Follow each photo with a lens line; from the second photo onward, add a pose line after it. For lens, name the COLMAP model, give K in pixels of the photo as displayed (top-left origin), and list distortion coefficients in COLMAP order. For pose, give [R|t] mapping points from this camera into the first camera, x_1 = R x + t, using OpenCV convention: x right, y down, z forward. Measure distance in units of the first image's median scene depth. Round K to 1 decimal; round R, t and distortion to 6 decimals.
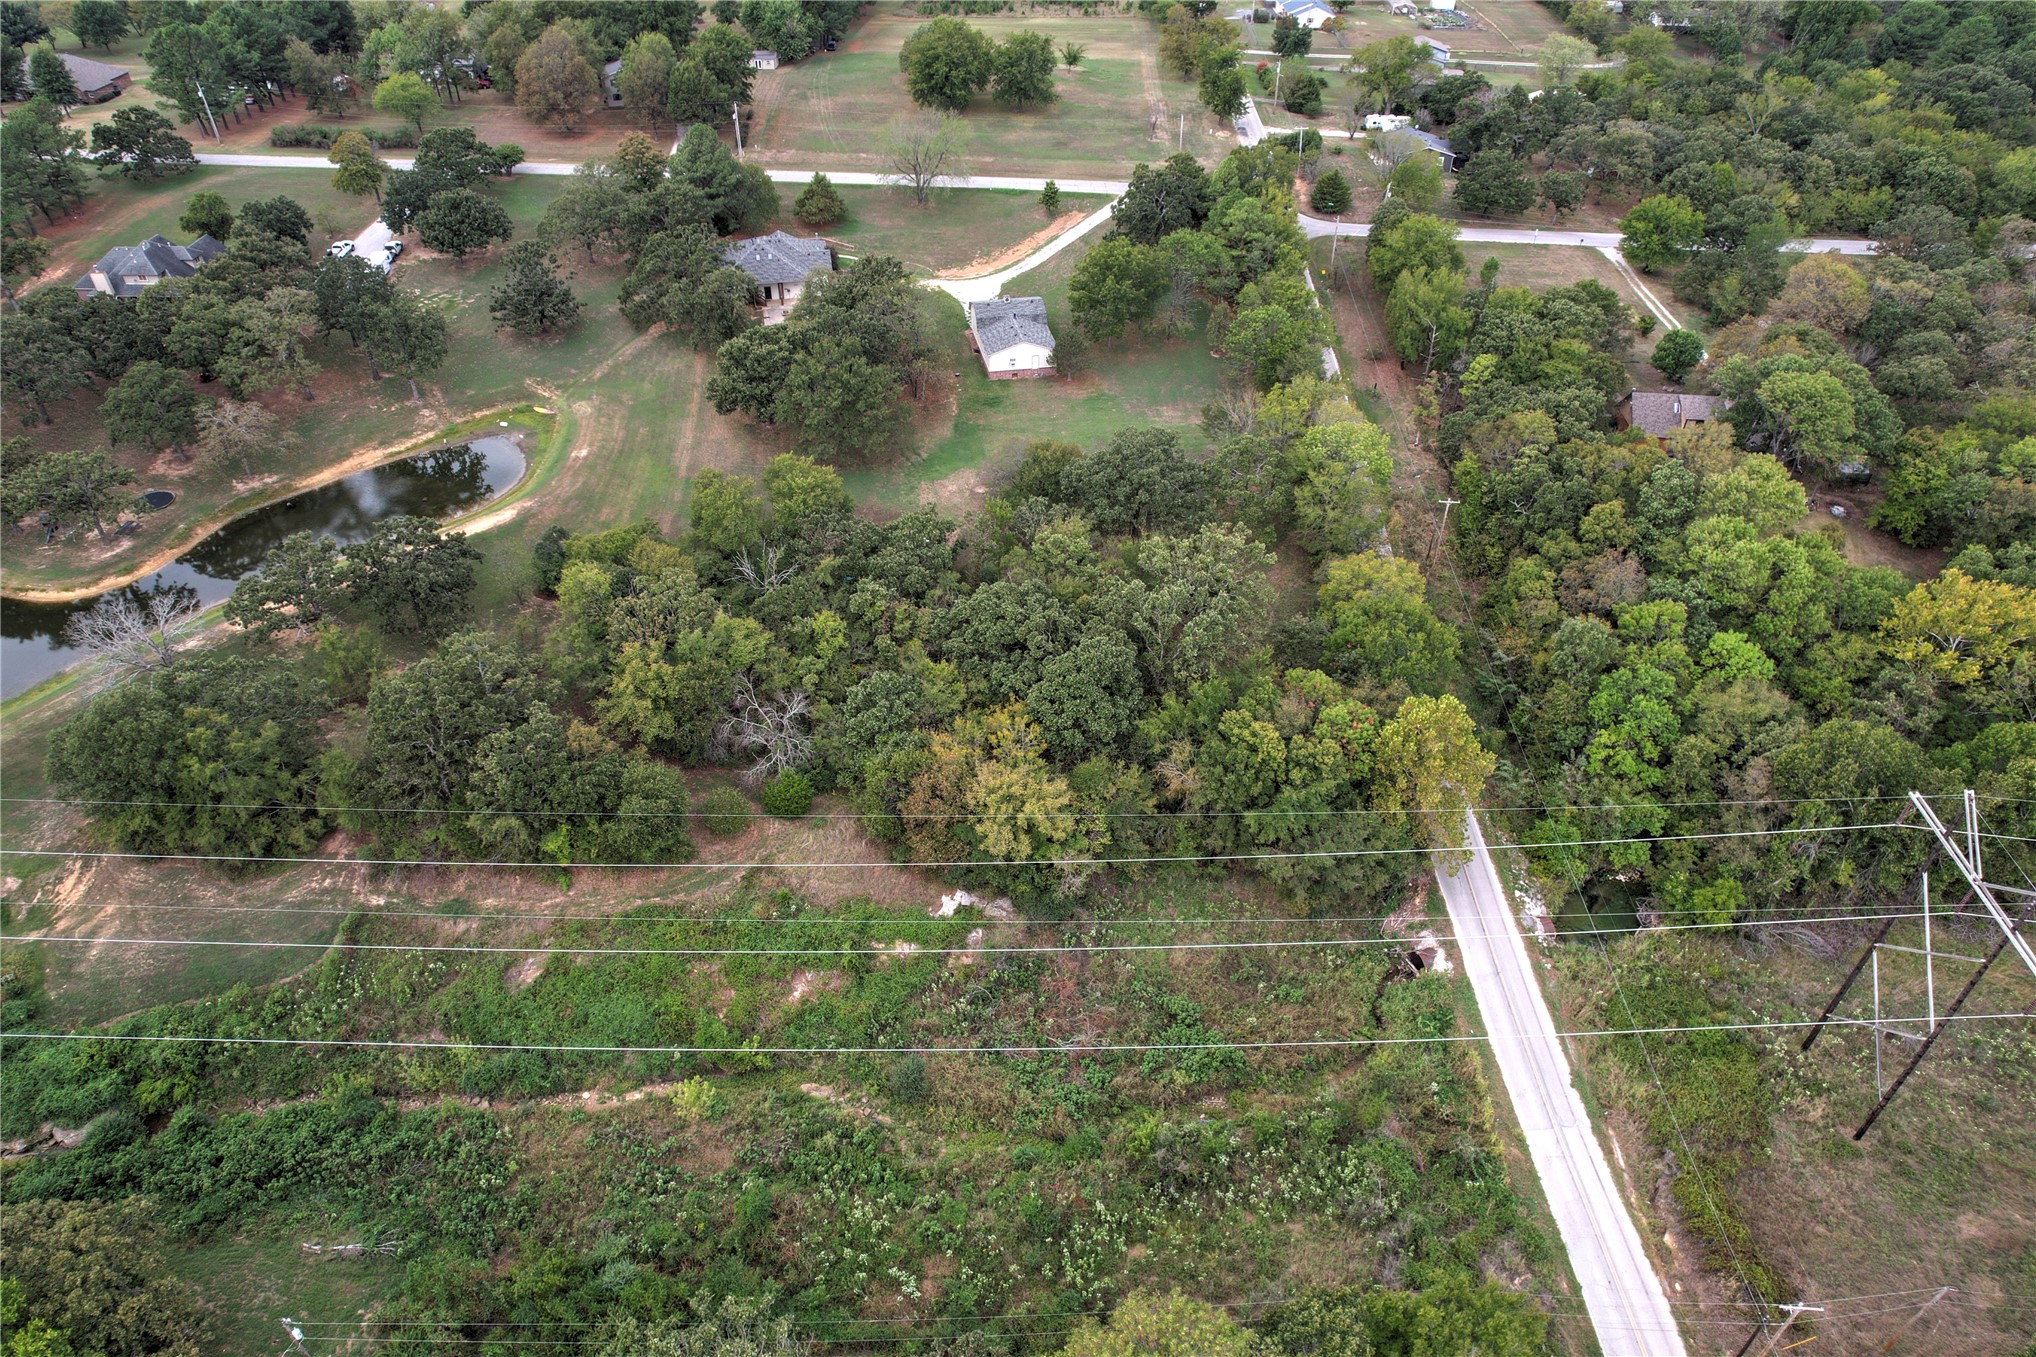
lens RADIAL K [[1296.2, 0, 1016.2], [0, 1296.2, 688.3], [0, 0, 1]] dist [-0.076666, 0.068345]
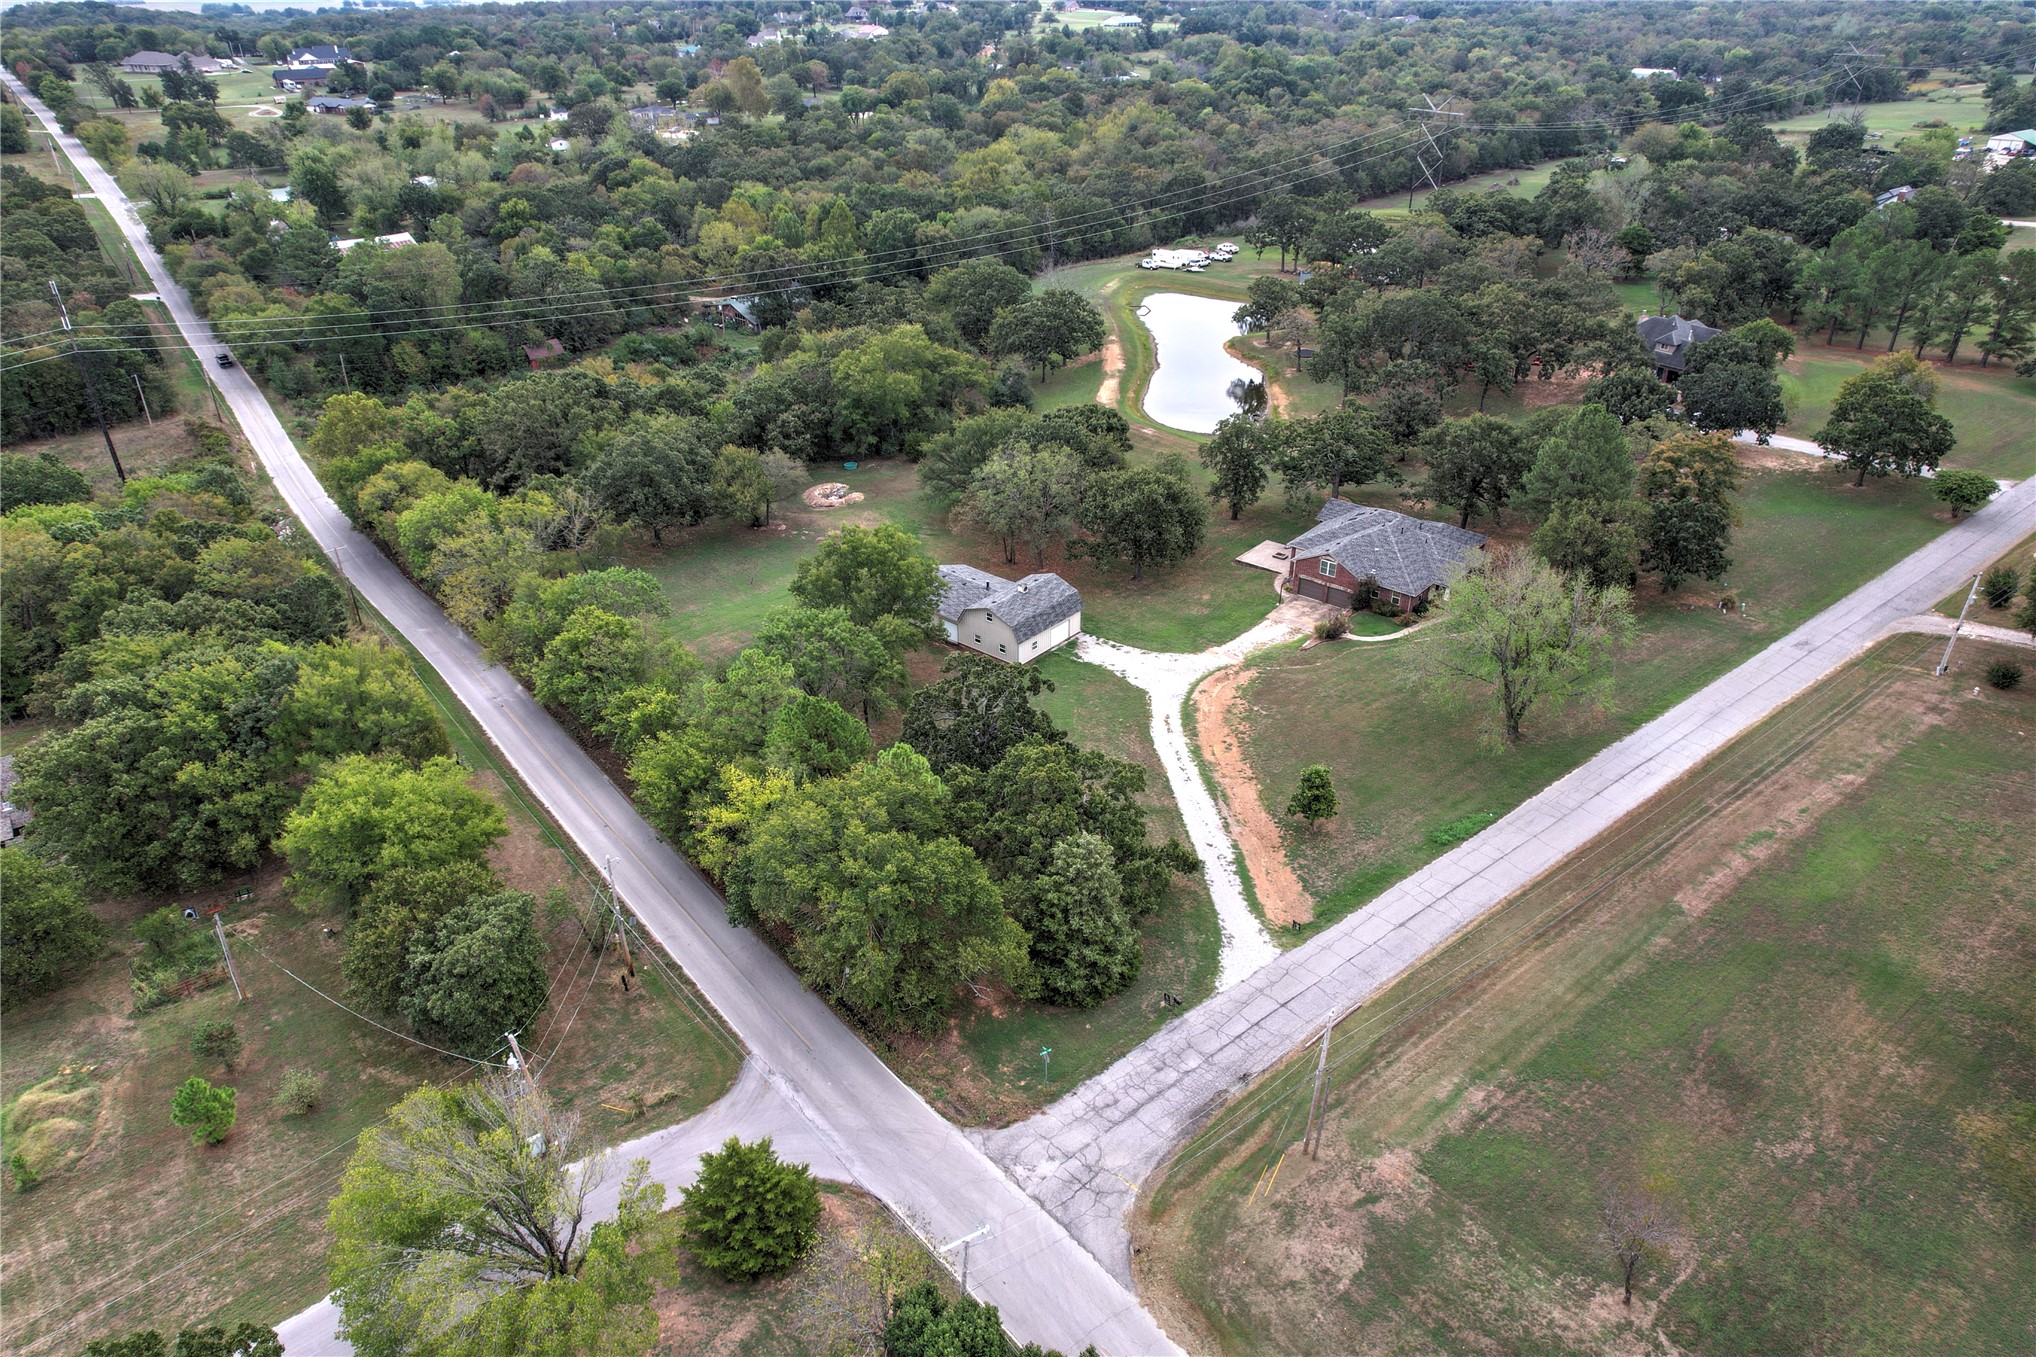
lens RADIAL K [[1296.2, 0, 1016.2], [0, 1296.2, 688.3], [0, 0, 1]] dist [-0.076666, 0.068345]
pose [[-0.775432, 0.314140, -0.547742, 0.384241], [-0.394168, 0.436862, 0.808568, -0.831395], [0.493291, 0.842892, -0.214933, 1.193146]]
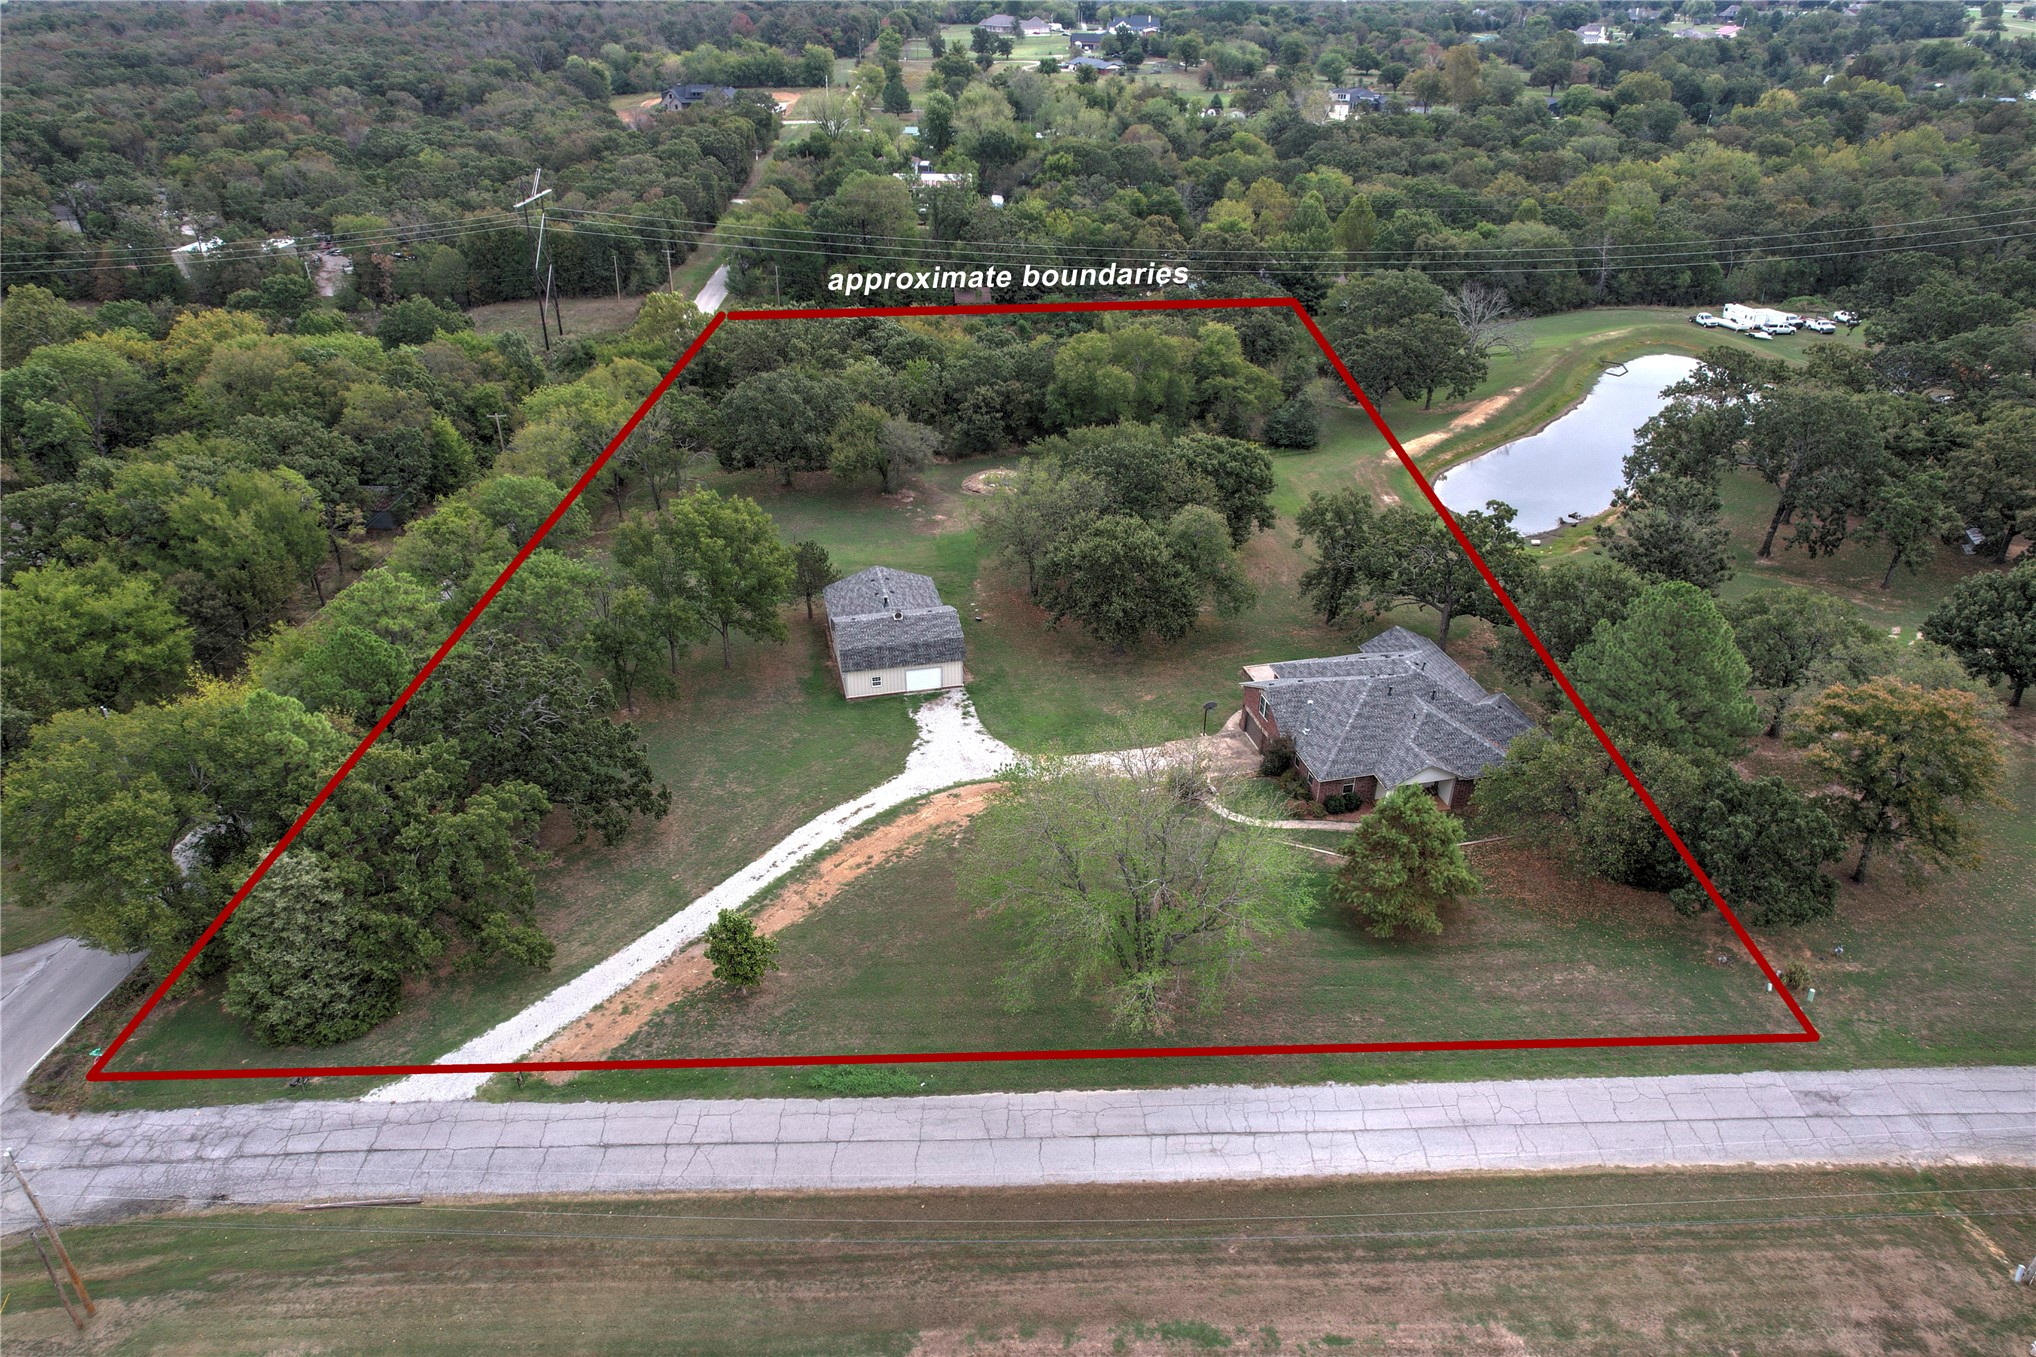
lens RADIAL K [[1296.2, 0, 1016.2], [0, 1296.2, 688.3], [0, 0, 1]] dist [-0.076666, 0.068345]
pose [[-0.999006, 0.014259, -0.042230, -0.035893], [-0.034222, 0.361674, 0.931676, -0.833383], [0.028558, 0.932196, -0.360826, 1.244987]]
